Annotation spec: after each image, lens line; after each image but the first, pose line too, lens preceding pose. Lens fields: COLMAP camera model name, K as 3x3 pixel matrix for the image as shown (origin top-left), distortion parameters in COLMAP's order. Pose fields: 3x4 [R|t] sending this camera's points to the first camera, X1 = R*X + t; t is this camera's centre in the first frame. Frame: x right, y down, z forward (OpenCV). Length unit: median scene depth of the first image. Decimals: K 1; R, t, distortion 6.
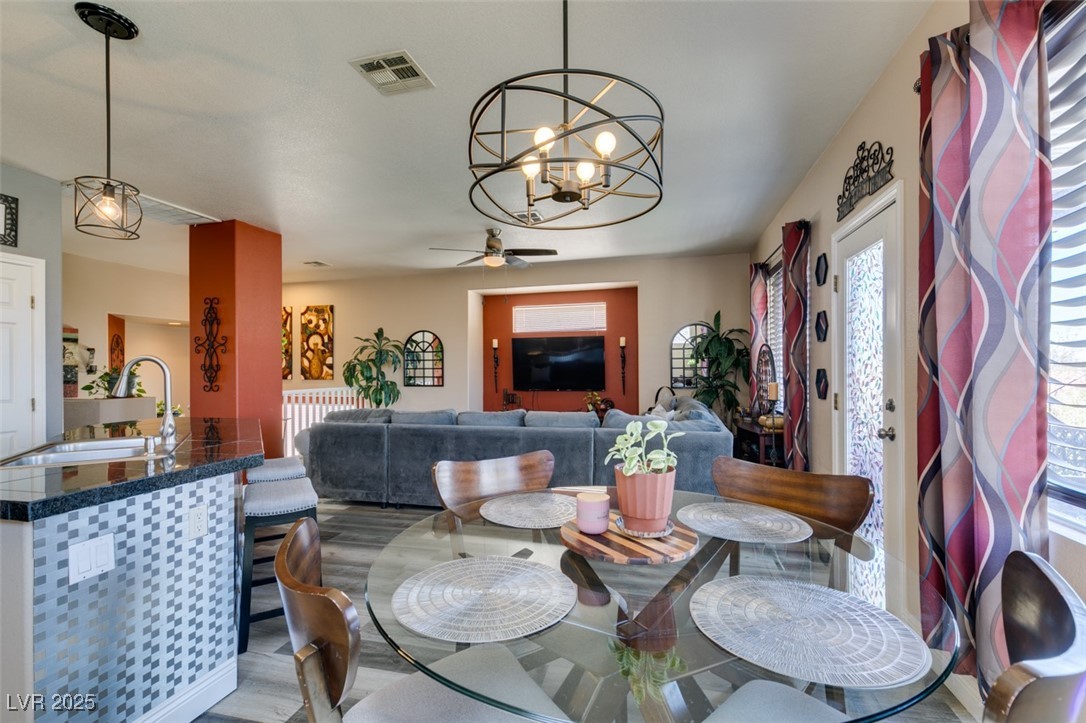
lens RADIAL K [[484.7, 0, 540.6], [0, 484.7, 365.4], [0, 0, 1]] dist [0.007420, -0.002537]
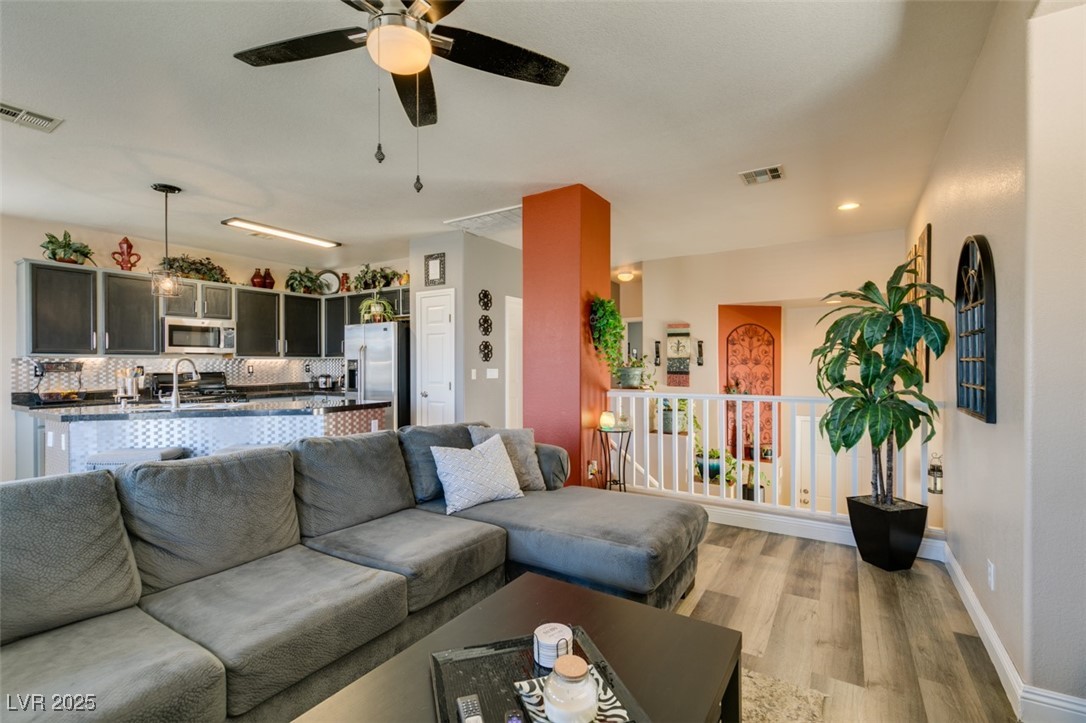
lens RADIAL K [[484.7, 0, 546.7], [0, 484.7, 365.8], [0, 0, 1]] dist [0.007420, -0.002537]
pose [[-0.302200, 0.011299, -0.953177, 0.149193], [0.013694, 0.999878, 0.007511, 0.005572], [0.953146, -0.010783, -0.302318, 0.863033]]
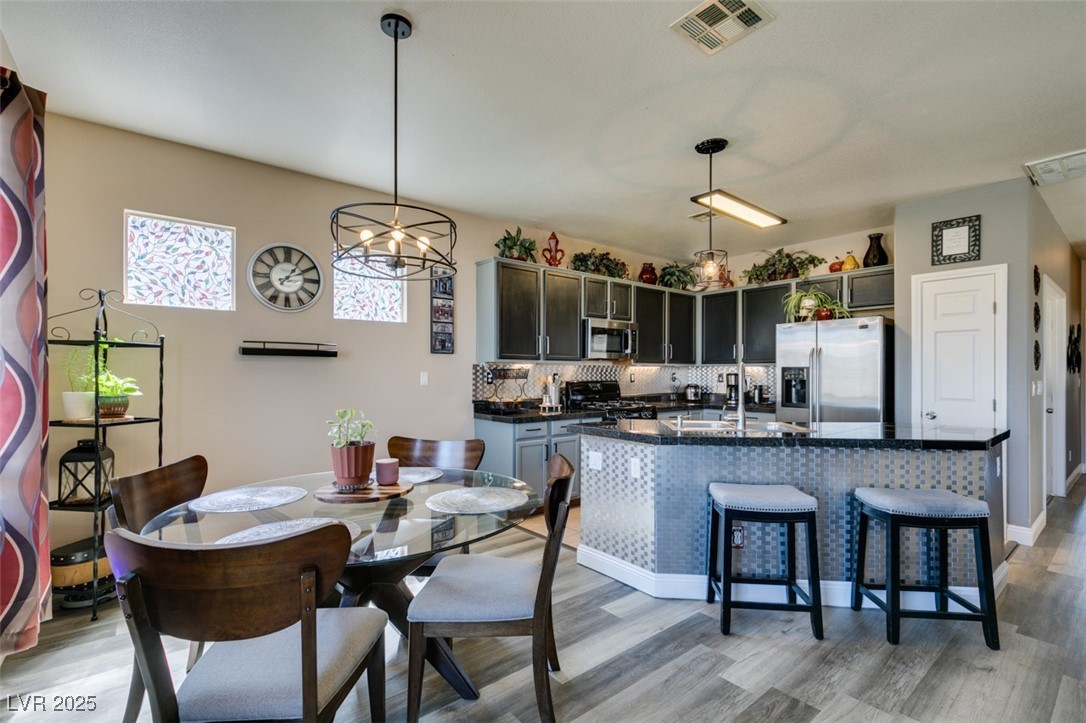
lens RADIAL K [[484.7, 0, 545.8], [0, 484.7, 371.0], [0, 0, 1]] dist [0.007420, -0.002537]
pose [[-0.594397, 0.002245, -0.804169, 0.184005], [0.006418, 0.999978, -0.001952, 0.001246], [0.804146, -0.006321, -0.594398, 0.420596]]
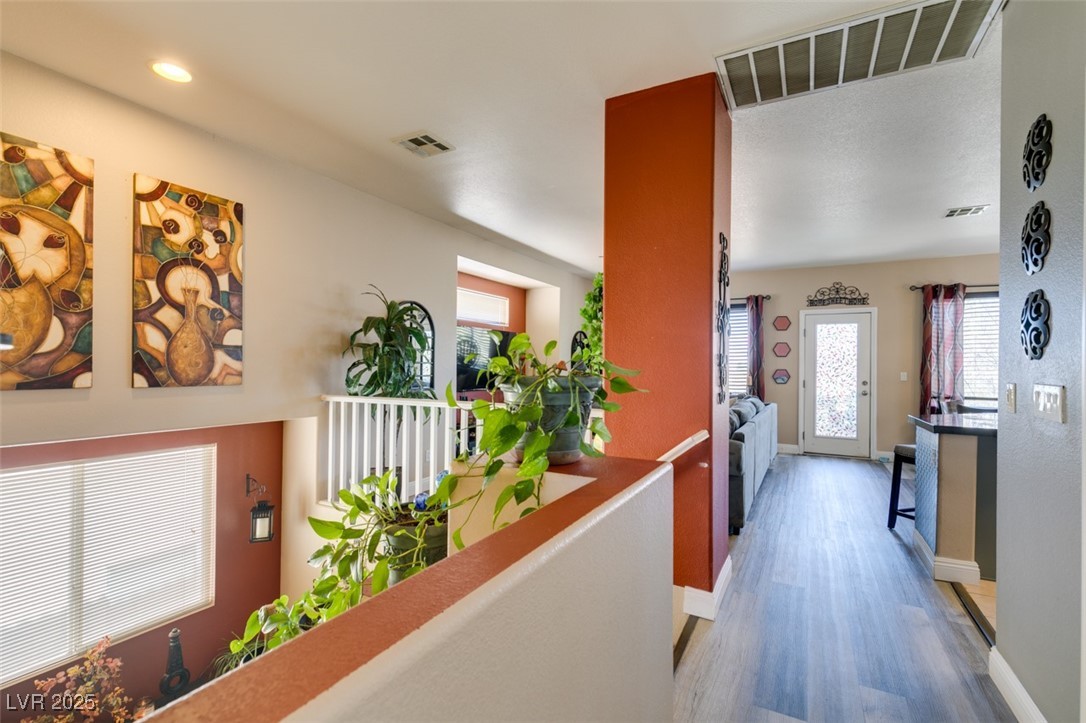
lens RADIAL K [[484.7, 0, 546.3], [0, 484.7, 359.8], [0, 0, 1]] dist [0.007420, -0.002537]
pose [[0.243520, 0.021831, 0.969650, -0.828491], [-0.019518, 0.999655, -0.017605, 0.011264], [-0.969700, -0.014638, 0.243862, 0.699711]]
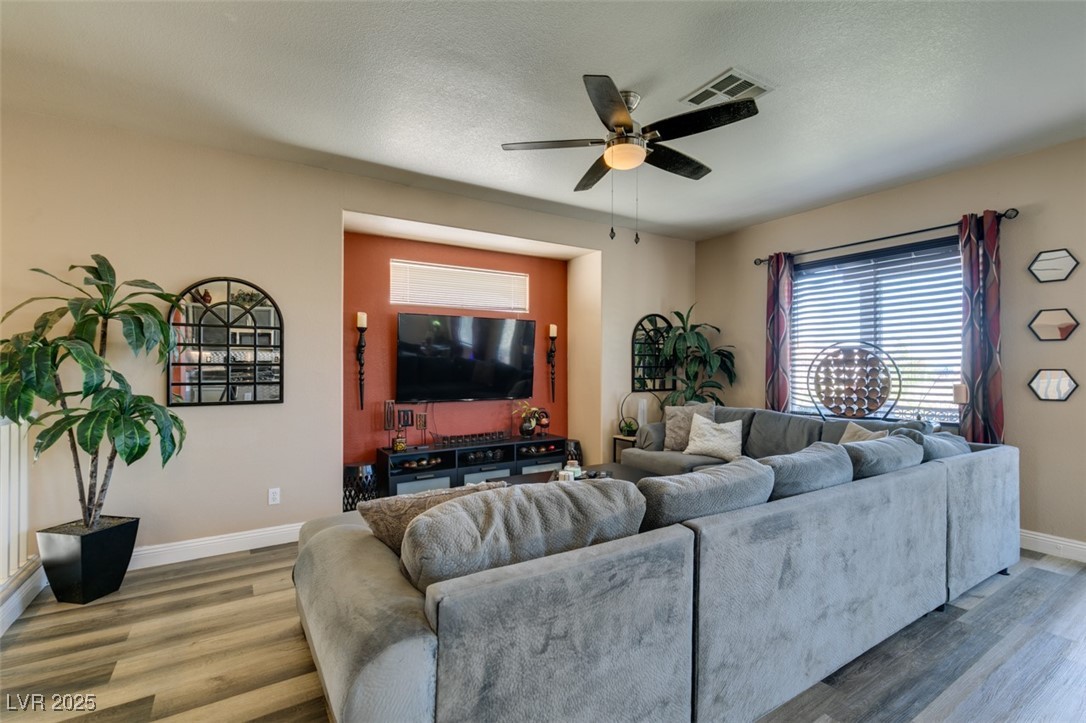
lens RADIAL K [[484.7, 0, 542.9], [0, 484.7, 365.8], [0, 0, 1]] dist [0.007420, -0.002537]
pose [[0.683979, 0.009265, 0.729443, -0.379083], [-0.010404, 0.999942, -0.002945, 0.006607], [-0.729428, -0.005575, 0.684035, 0.505760]]
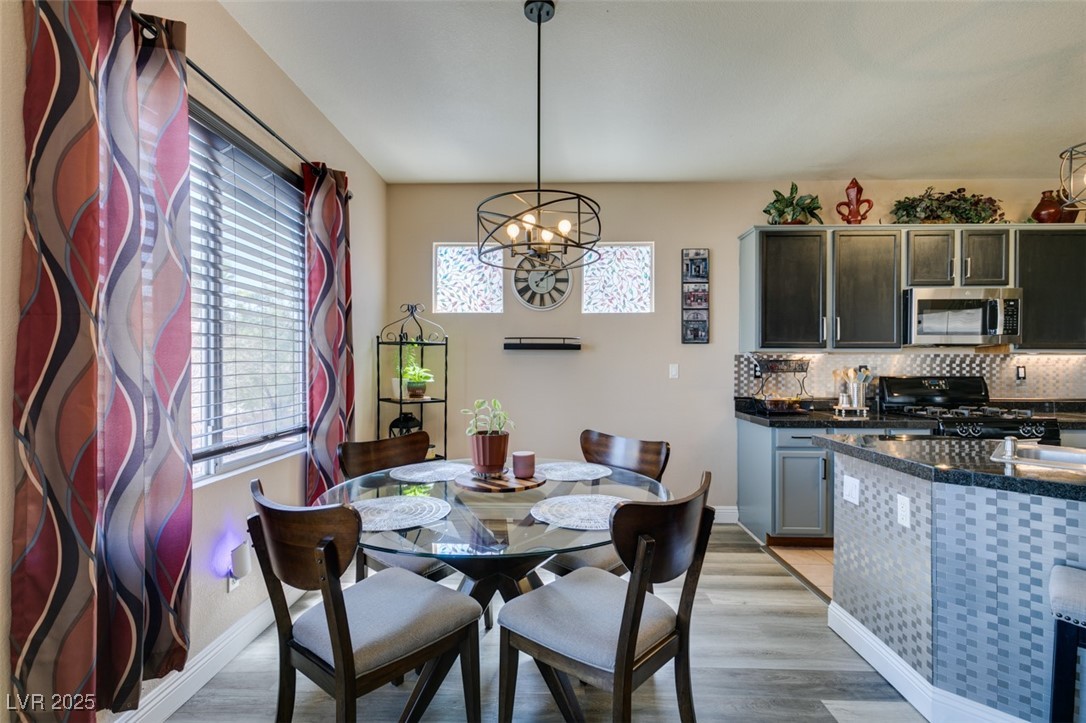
lens RADIAL K [[484.7, 0, 543.0], [0, 484.7, 363.9], [0, 0, 1]] dist [0.007420, -0.002537]
pose [[-0.974267, 0.004664, -0.225350, 0.068317], [0.006015, 0.999968, -0.005311, 0.002169], [0.225318, -0.006530, -0.974263, 0.452052]]
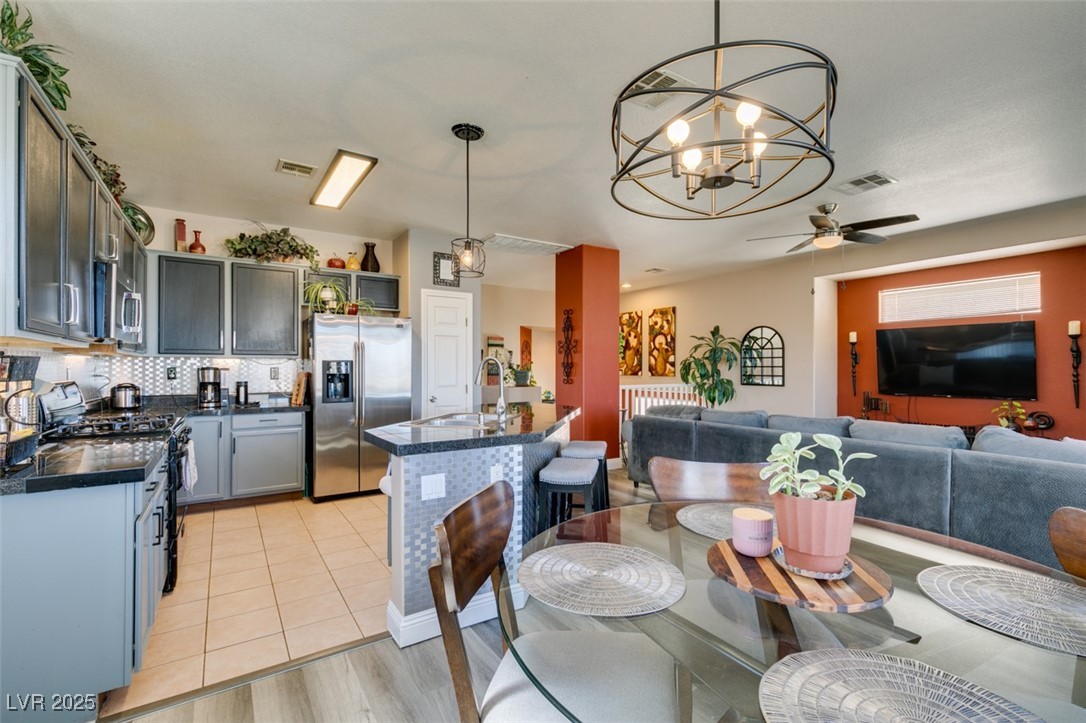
lens RADIAL K [[484.7, 0, 541.7], [0, 484.7, 365.1], [0, 0, 1]] dist [0.007420, -0.002537]
pose [[0.739362, 0.004063, -0.673296, 0.079222], [-0.000965, 0.999987, 0.004974, -0.000827], [0.673308, -0.003028, 0.739356, 0.016925]]
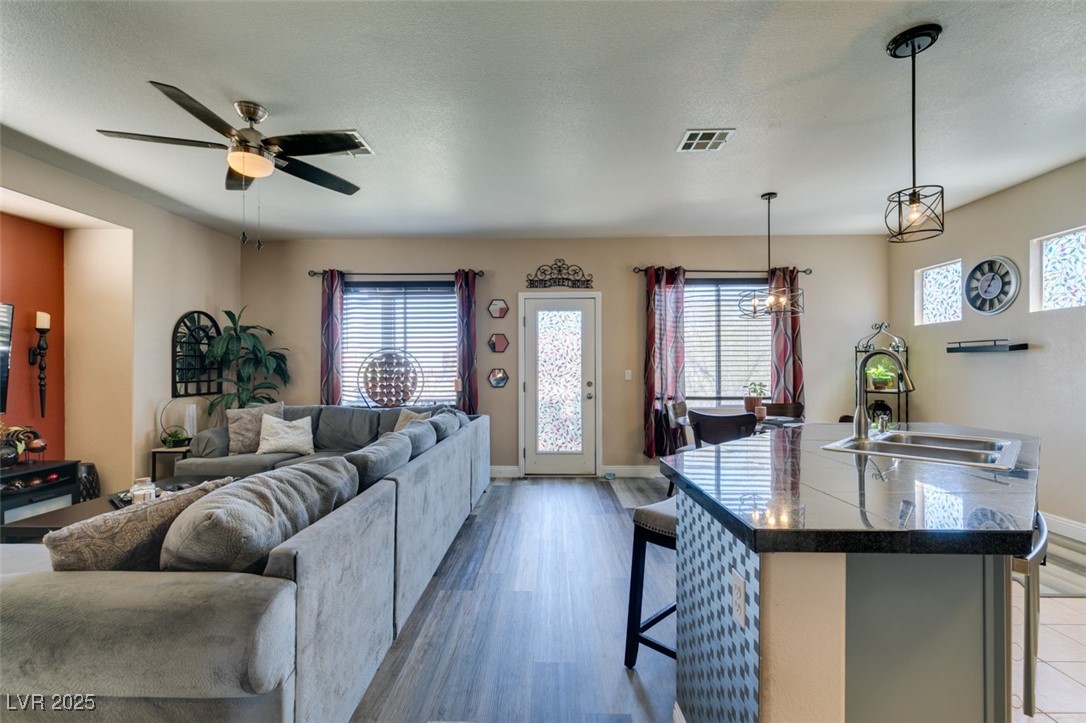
lens RADIAL K [[484.7, 0, 543.1], [0, 484.7, 365.3], [0, 0, 1]] dist [0.007420, -0.002537]
pose [[-0.232460, 0.014024, 0.972505, -0.492440], [-0.000174, 0.999895, -0.014461, 0.009144], [-0.972606, -0.003531, -0.232434, 0.579978]]
